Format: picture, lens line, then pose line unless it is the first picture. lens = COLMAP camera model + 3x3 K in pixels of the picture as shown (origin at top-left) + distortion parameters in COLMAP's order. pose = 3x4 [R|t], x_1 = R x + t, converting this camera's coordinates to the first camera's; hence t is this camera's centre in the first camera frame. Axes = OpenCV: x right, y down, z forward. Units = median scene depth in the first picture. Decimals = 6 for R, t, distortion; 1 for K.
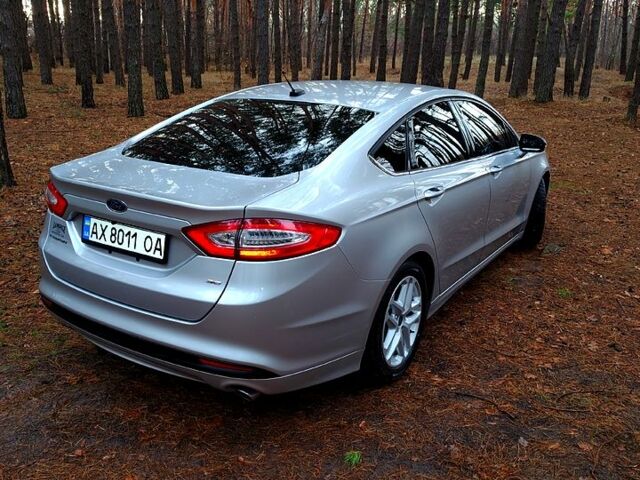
lens RADIAL K [[560.5, 0, 319.6], [0, 560.5, 241.1], [0, 0, 1]] dist [-0.002705, -0.002361]
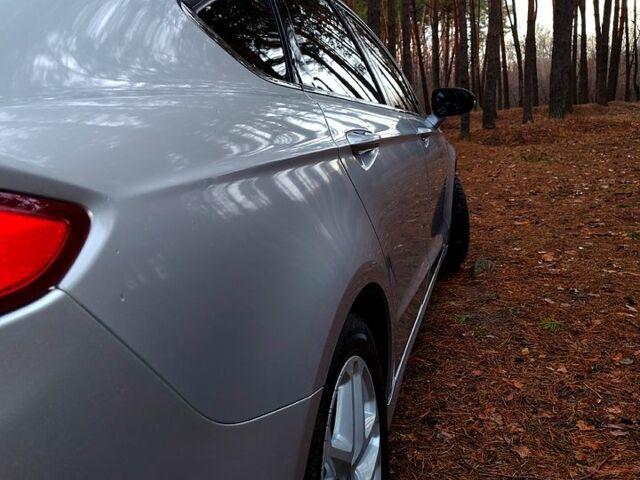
lens RADIAL K [[560.5, 0, 318.8], [0, 560.5, 239.5], [0, 0, 1]] dist [-0.002705, -0.002361]
pose [[0.950898, -0.135021, 0.278499, 0.040660], [0.165284, 0.982303, -0.088103, 0.013607], [-0.261675, 0.129808, 0.956387, 0.521136]]
